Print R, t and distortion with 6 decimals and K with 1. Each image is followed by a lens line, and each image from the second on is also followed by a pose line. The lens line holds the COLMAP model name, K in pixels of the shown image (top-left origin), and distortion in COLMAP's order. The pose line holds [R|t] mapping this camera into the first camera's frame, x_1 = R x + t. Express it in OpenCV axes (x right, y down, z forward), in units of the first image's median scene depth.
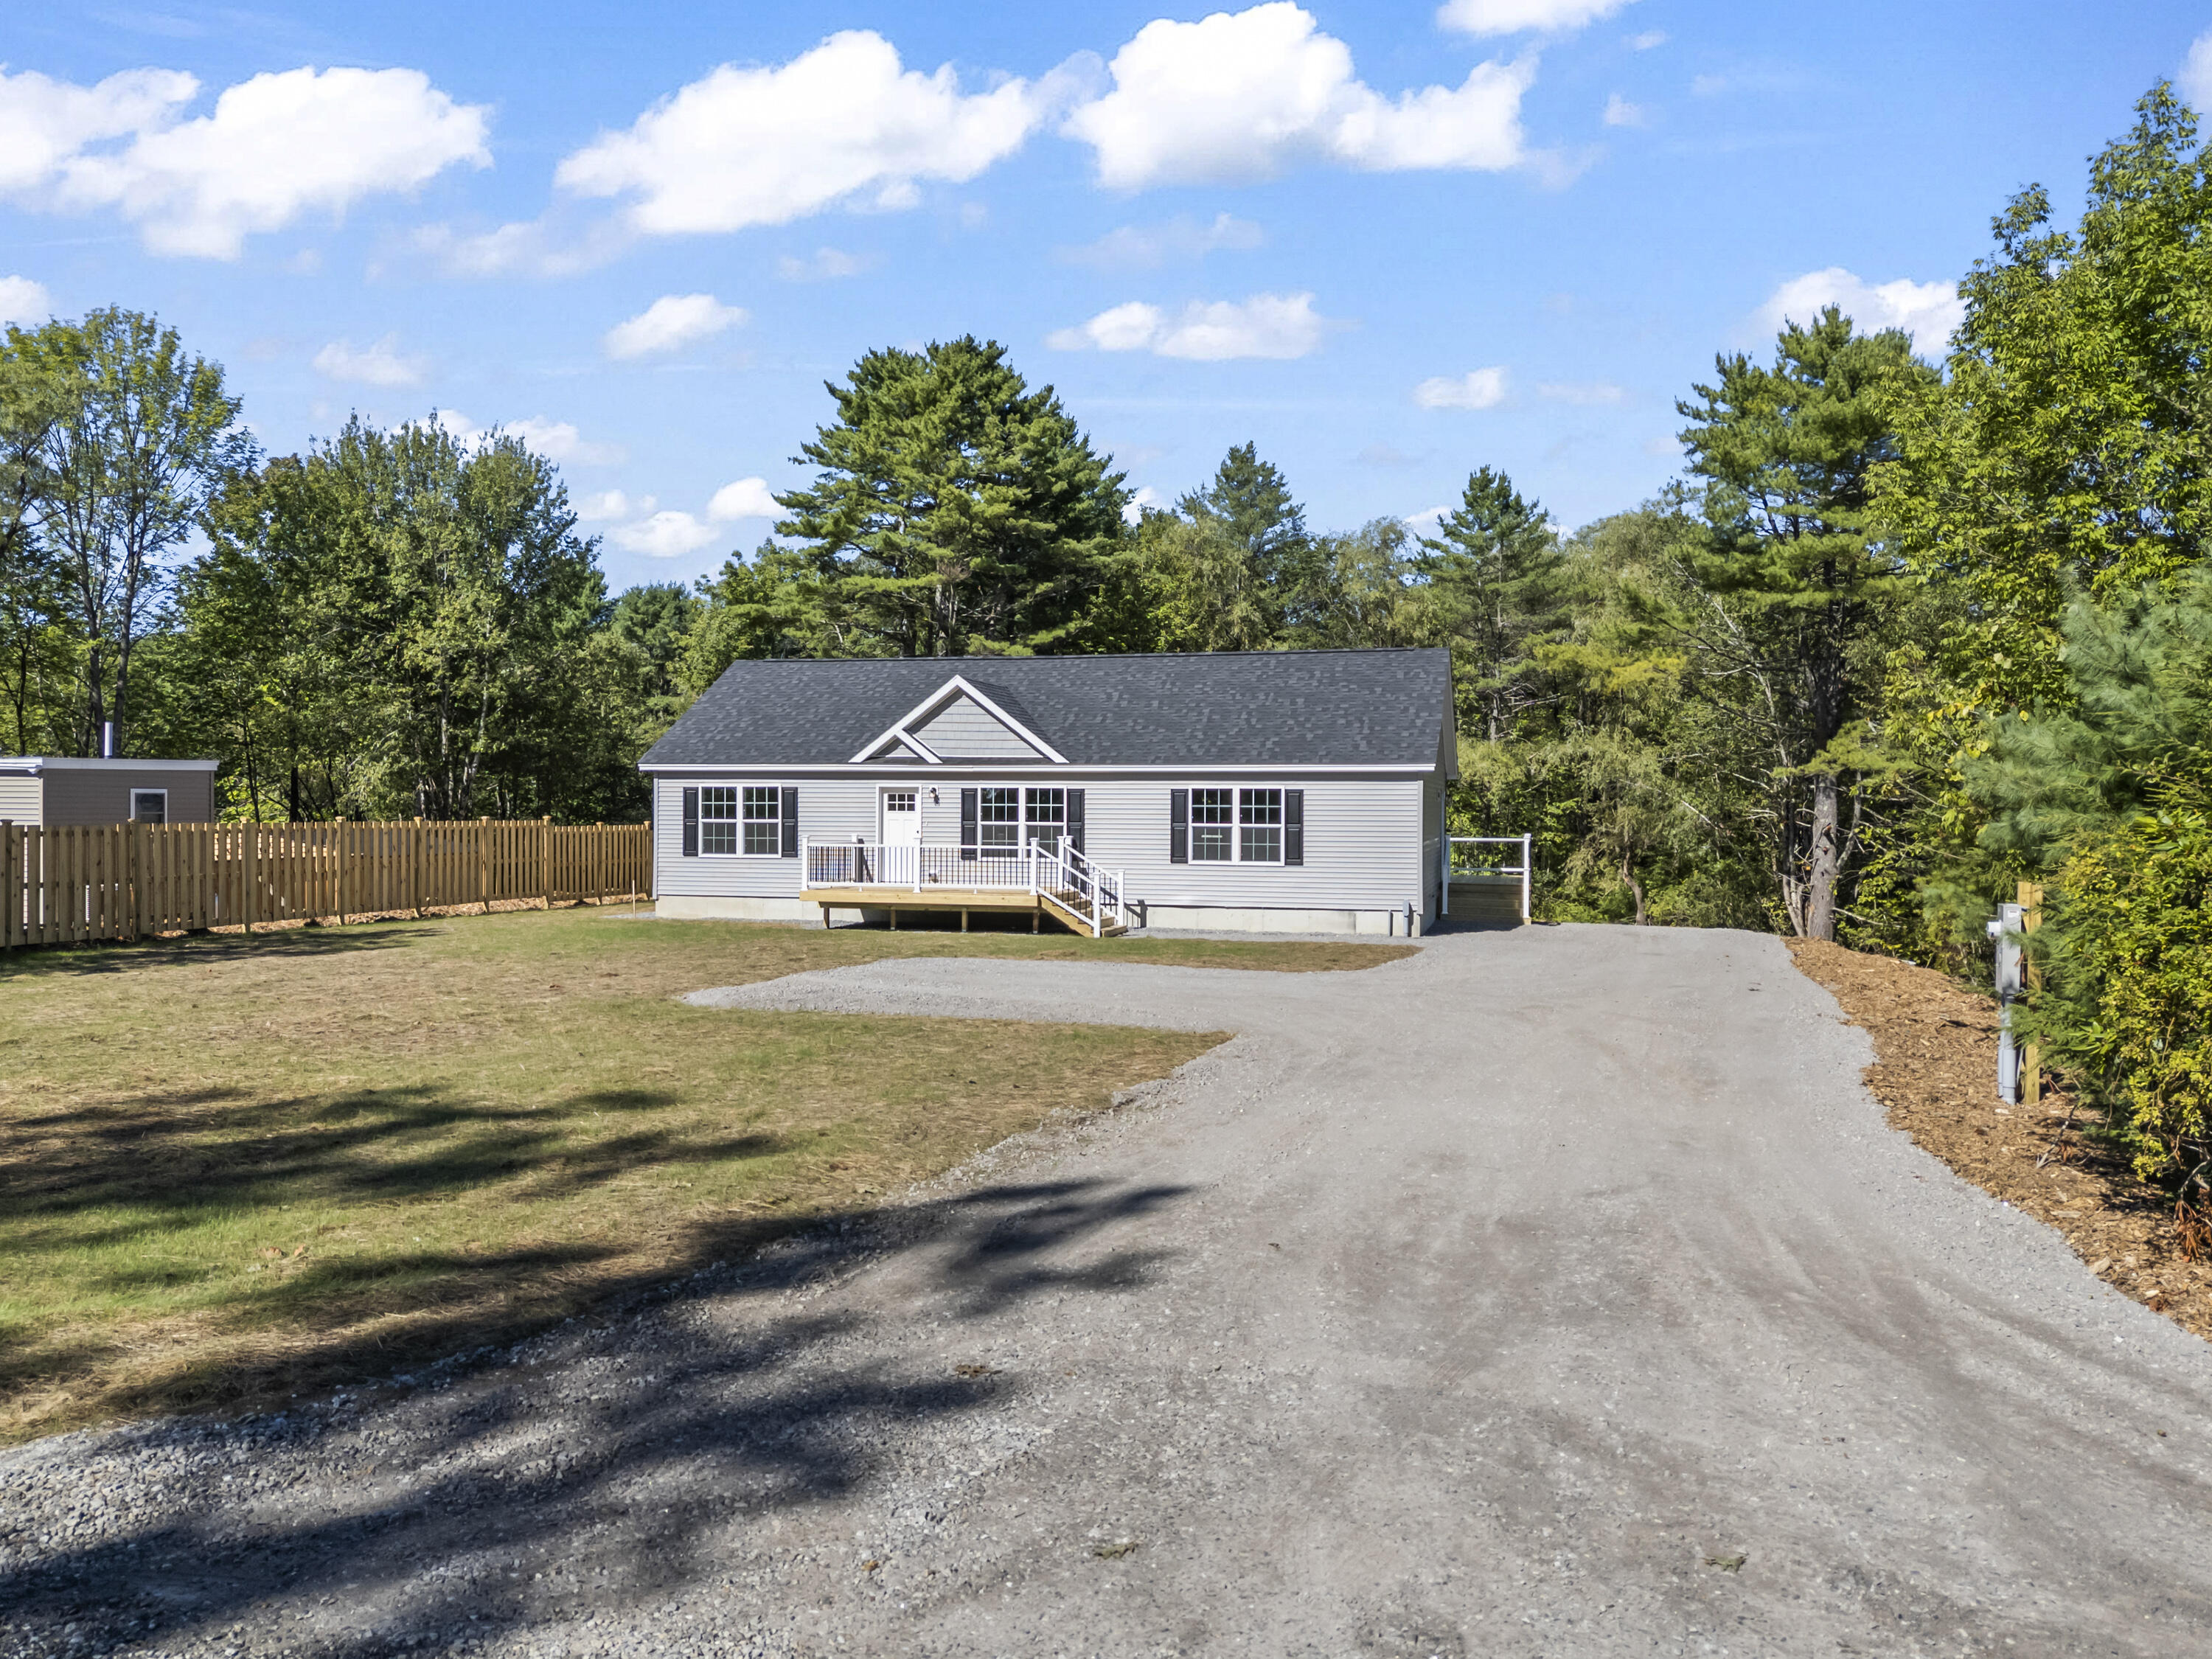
lens RADIAL K [[1572.5, 0, 1106.0], [0, 1572.5, 829.5], [0, 0, 1]] dist [0.113200, -0.000909]
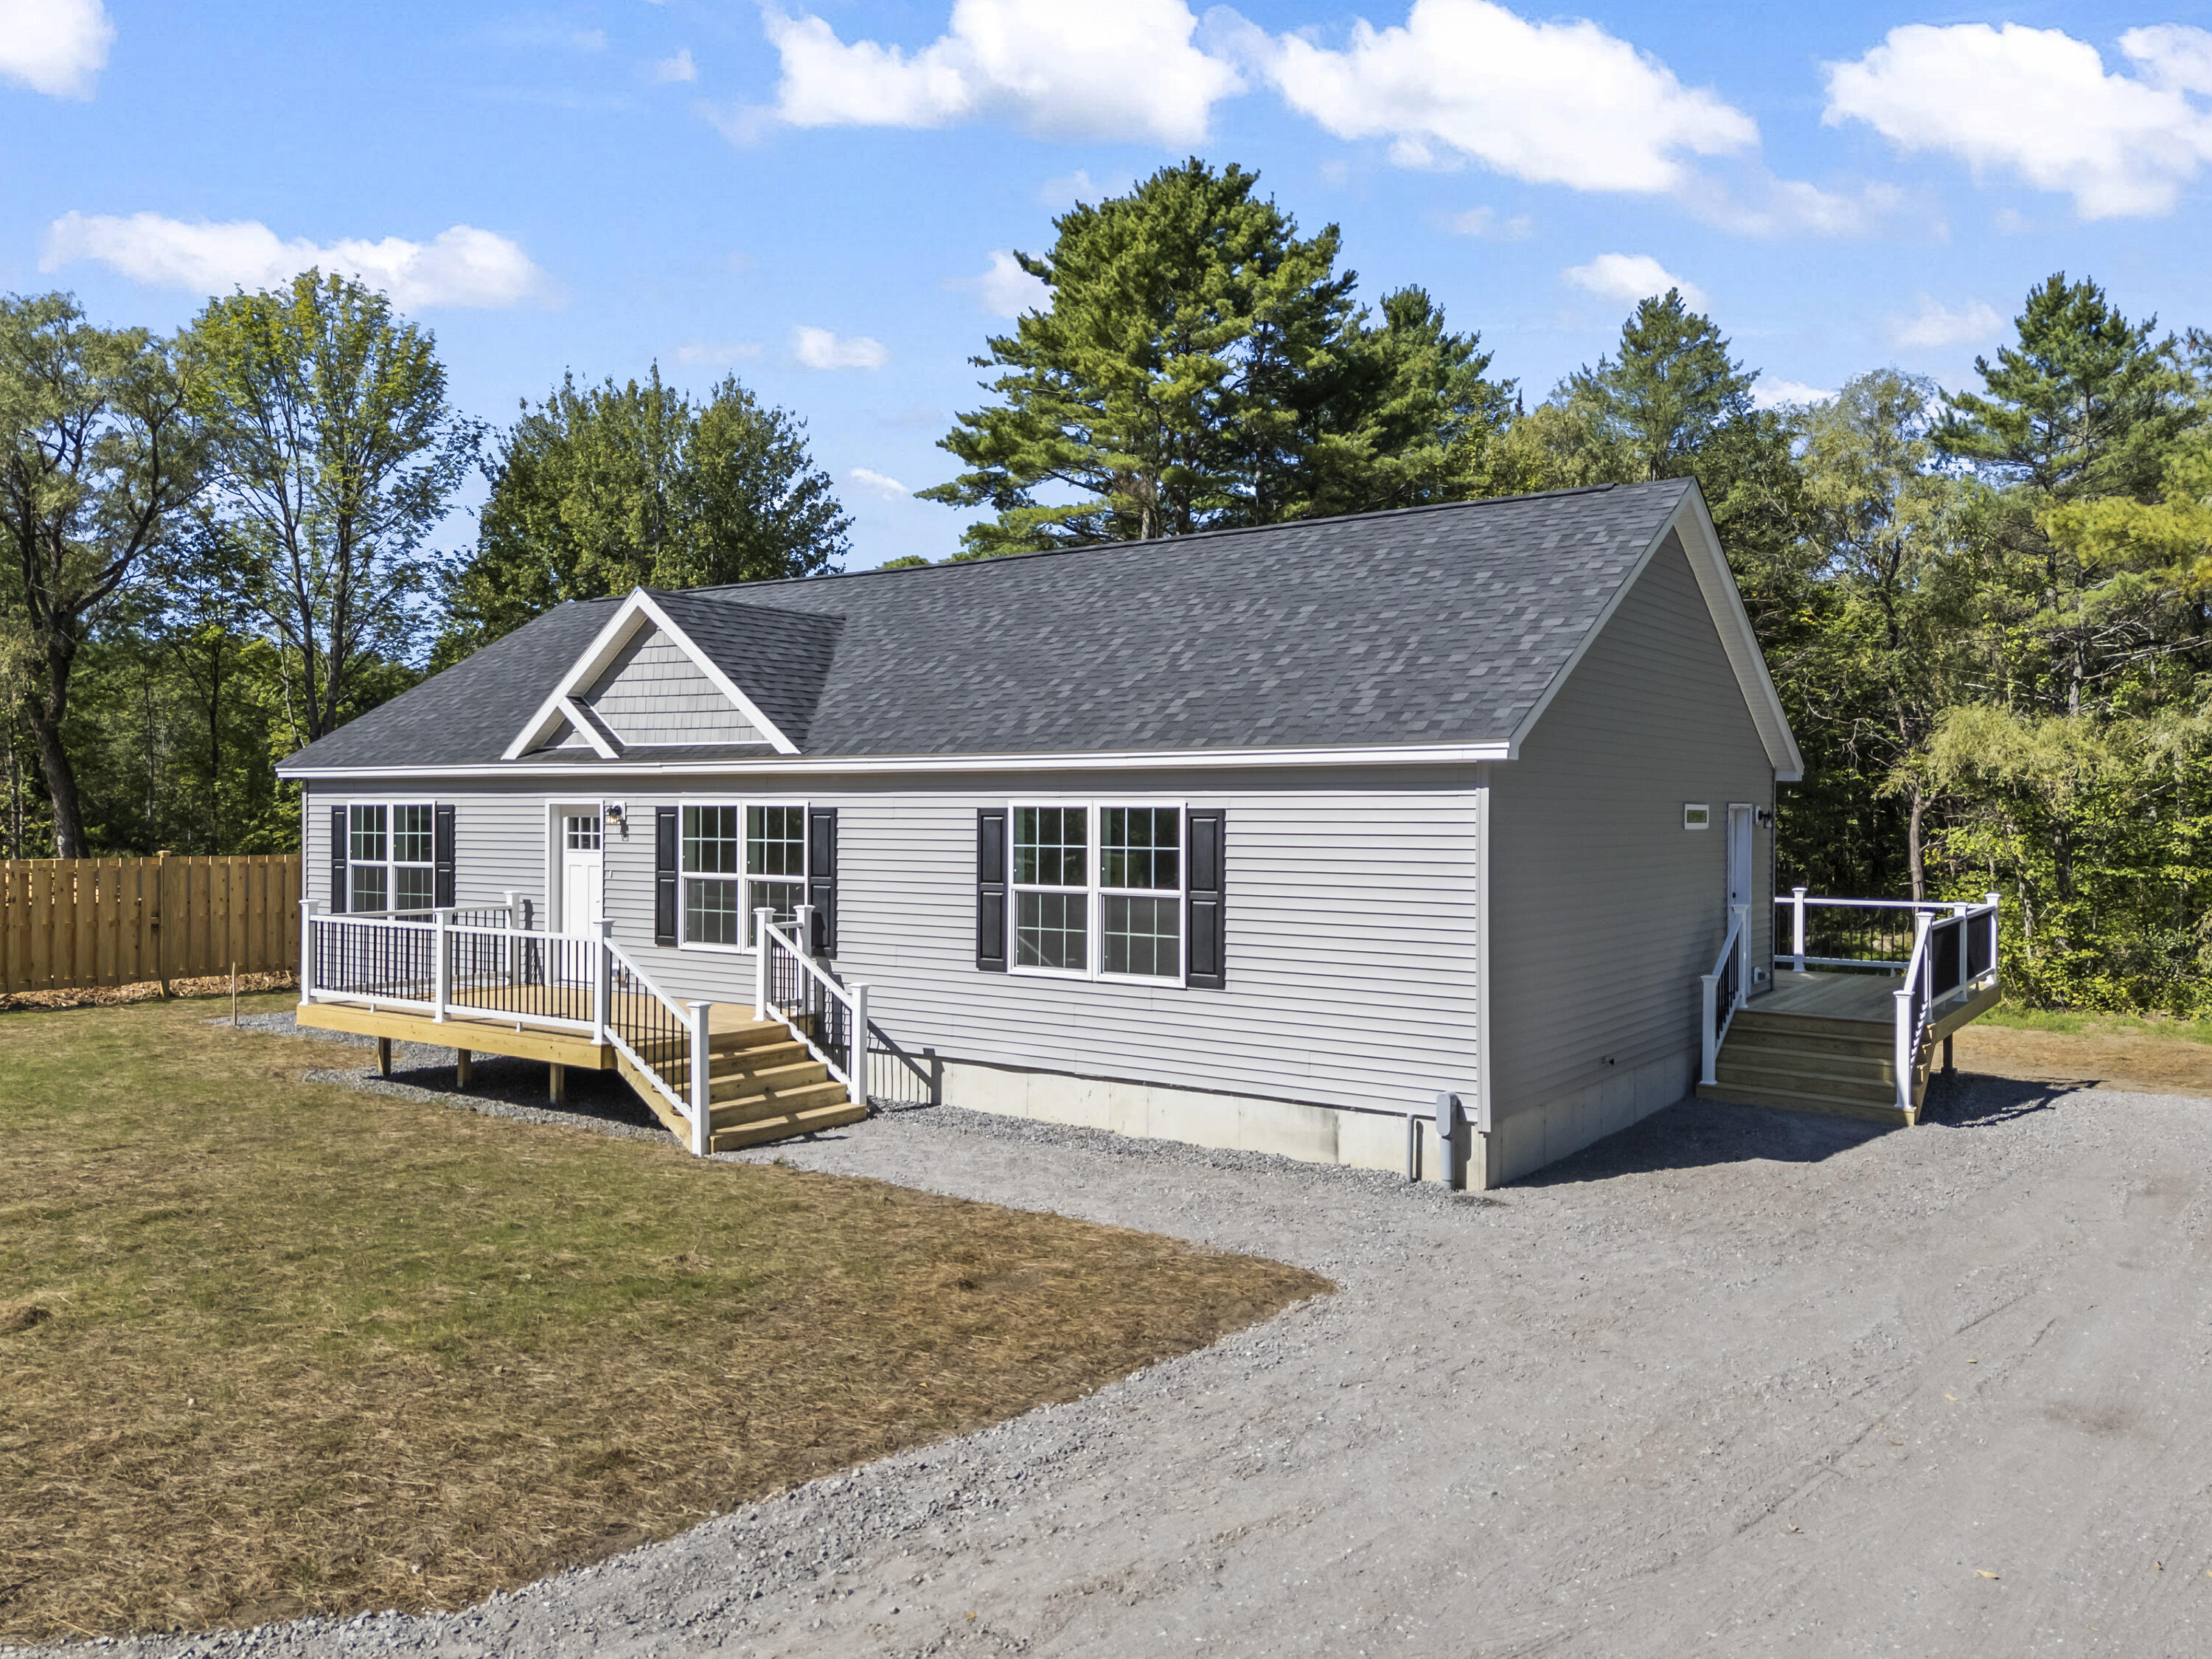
lens RADIAL K [[1635.8, 0, 1115.8], [0, 1635.8, 803.9], [0, 0, 1]] dist [0.057827, -0.065993]
pose [[0.936091, -0.001935, -0.351753, 0.234555], [-0.007012, 0.999683, -0.024161, -0.014919], [0.351688, 0.025084, 0.935781, 0.541723]]
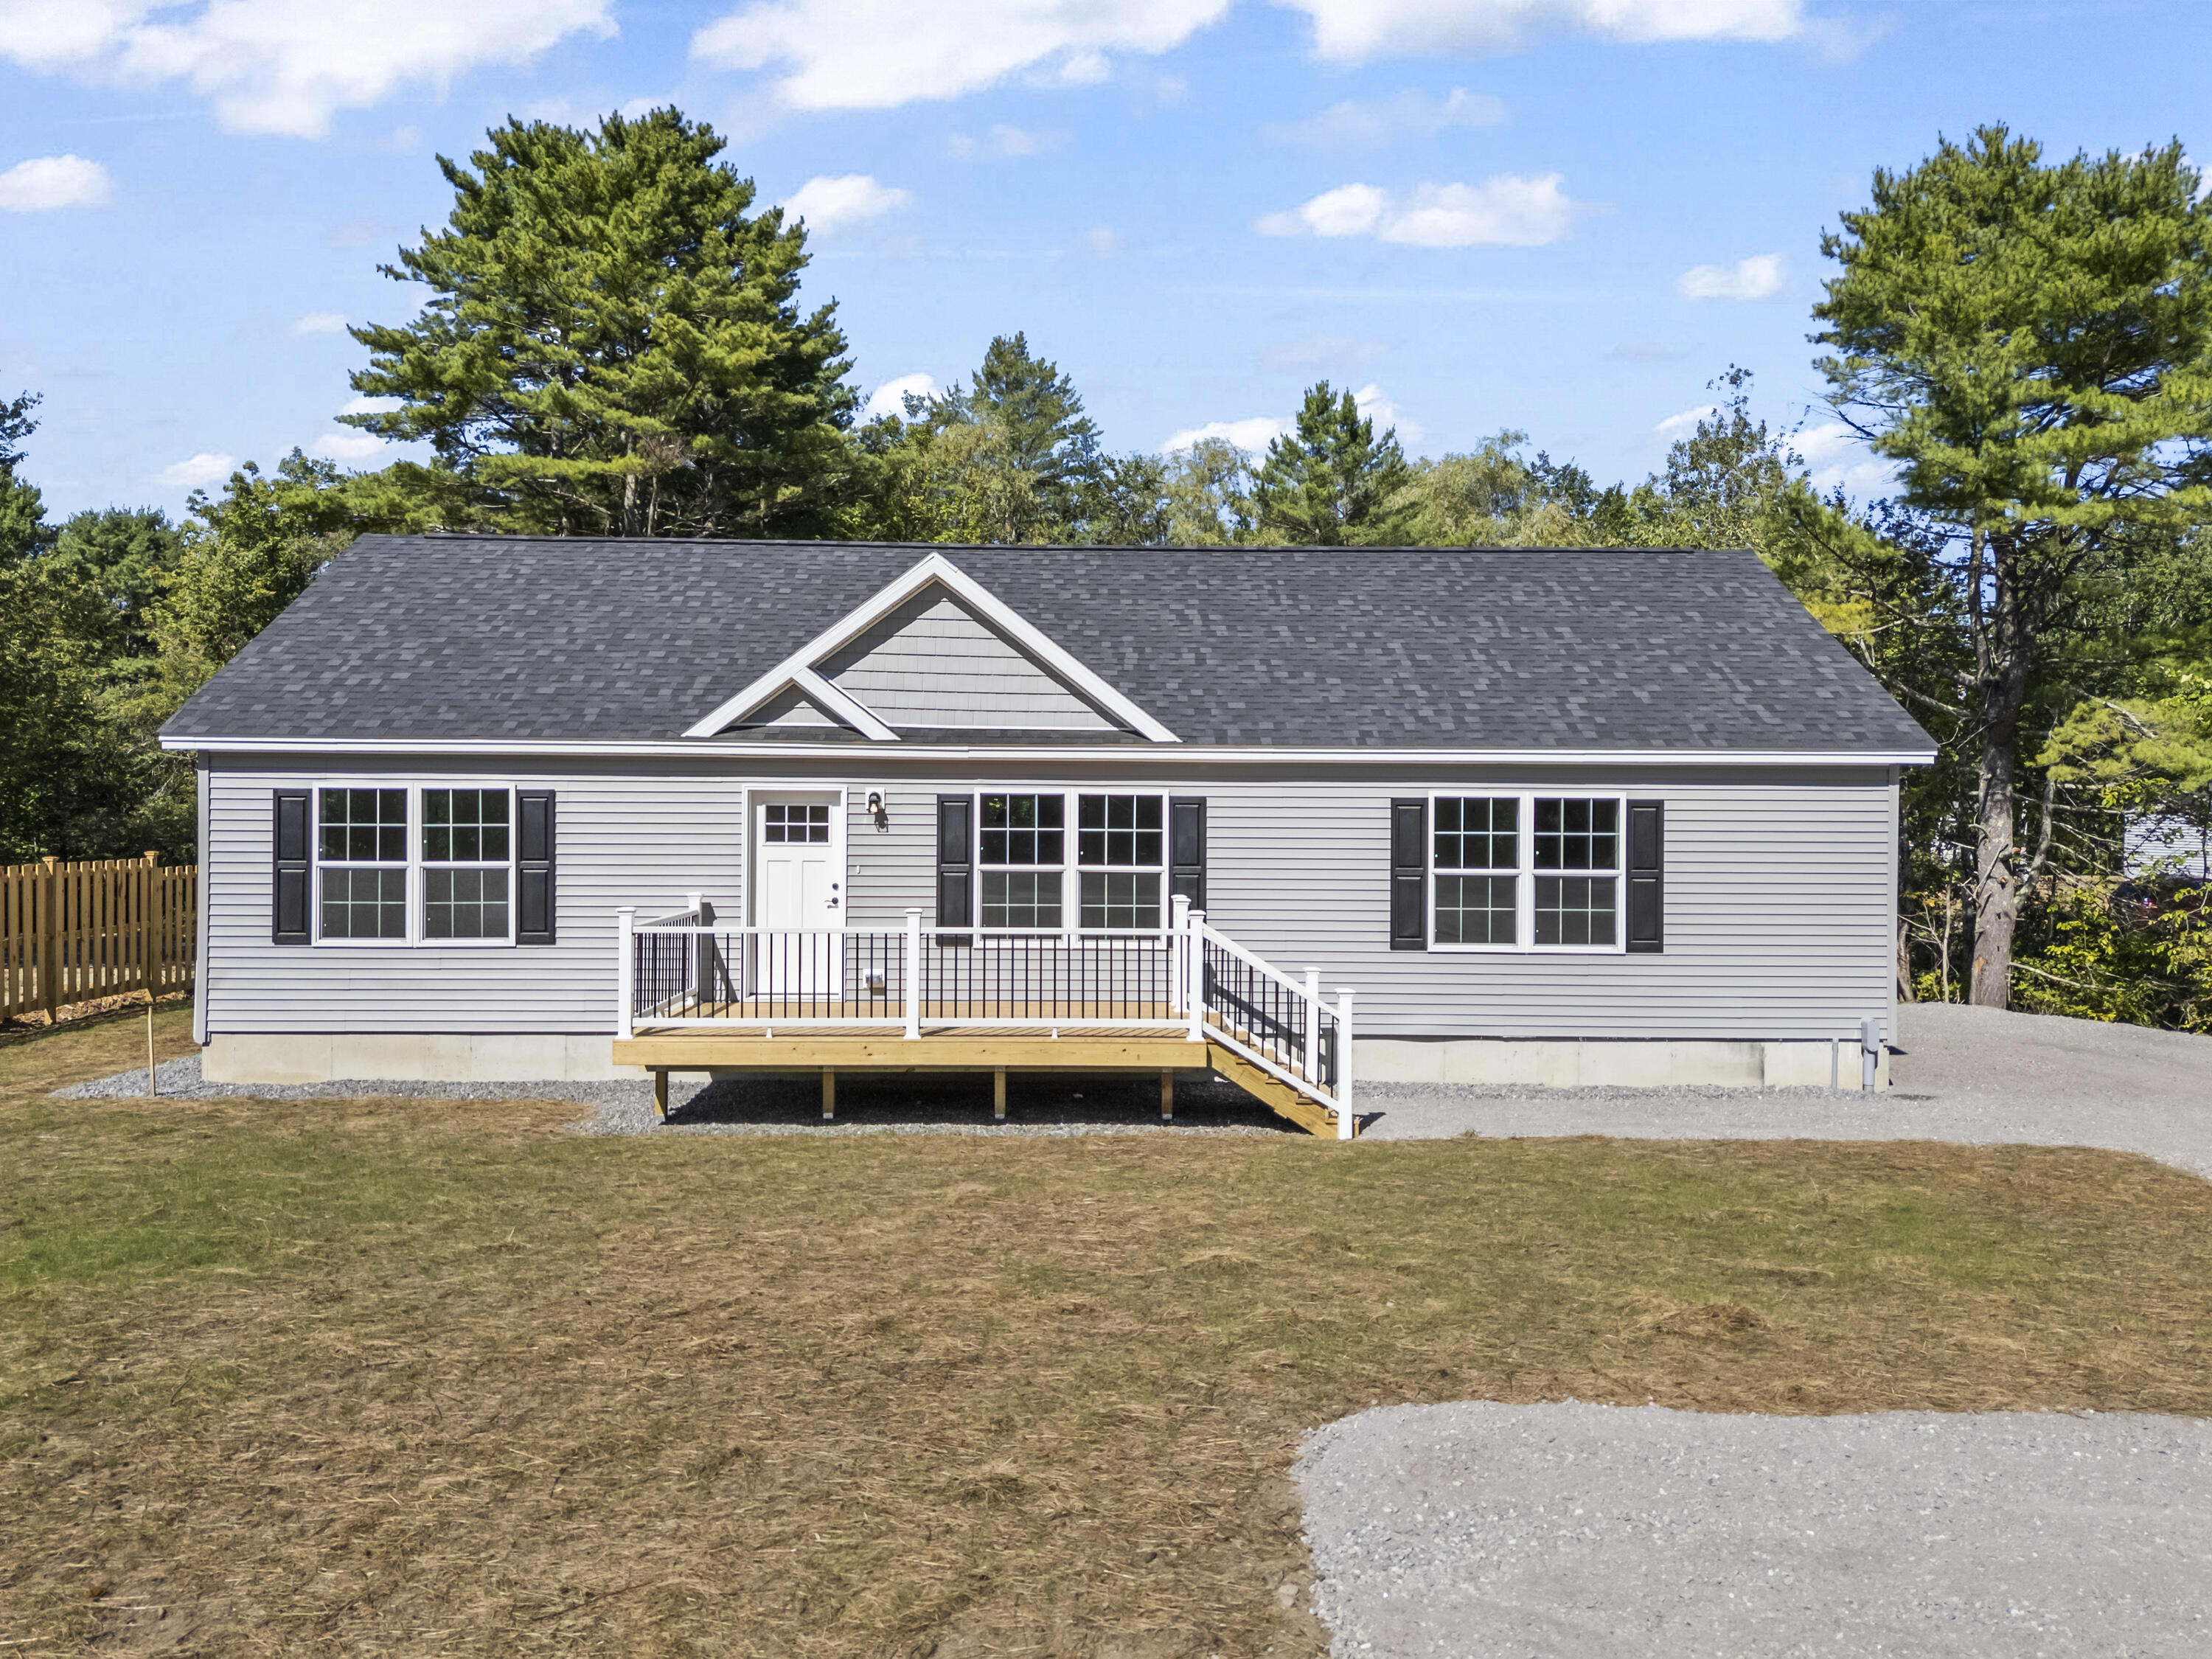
lens RADIAL K [[1581.2, 0, 1078.2], [0, 1581.2, 830.4], [0, 0, 1]] dist [0.056877, -0.004118]
pose [[0.964528, -0.002734, 0.263967, -0.173451], [0.001952, 0.999993, 0.003222, -0.016599], [-0.263974, -0.002592, 0.964526, 0.525509]]
